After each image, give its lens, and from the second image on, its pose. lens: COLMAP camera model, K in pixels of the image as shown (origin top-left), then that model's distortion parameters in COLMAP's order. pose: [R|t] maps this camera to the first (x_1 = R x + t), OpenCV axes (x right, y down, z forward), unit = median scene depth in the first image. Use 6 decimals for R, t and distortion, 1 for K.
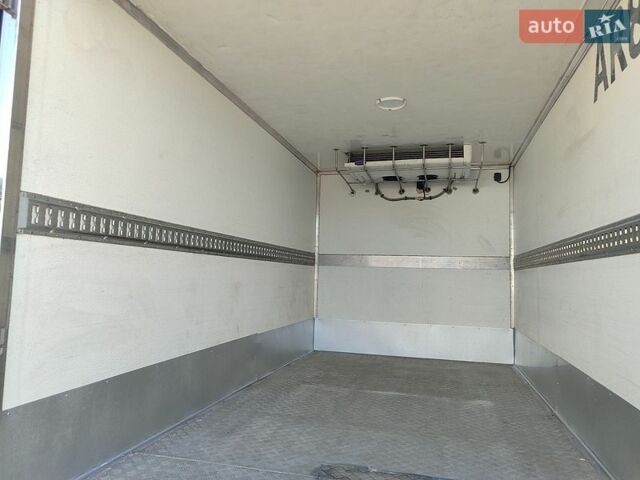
lens RADIAL K [[459.8, 0, 322.3], [0, 459.8, 237.7], [0, 0, 1]] dist [0.012524, 0.002882]
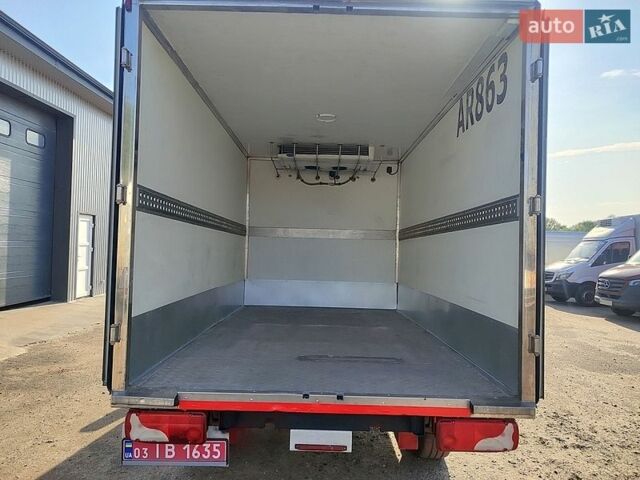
lens RADIAL K [[459.8, 0, 322.3], [0, 459.8, 237.7], [0, 0, 1]] dist [0.012524, 0.002882]
pose [[0.966178, 0.008467, 0.257739, -0.144688], [-0.022952, 0.998318, 0.053244, -0.004119], [-0.256854, -0.057359, 0.964746, -0.235370]]
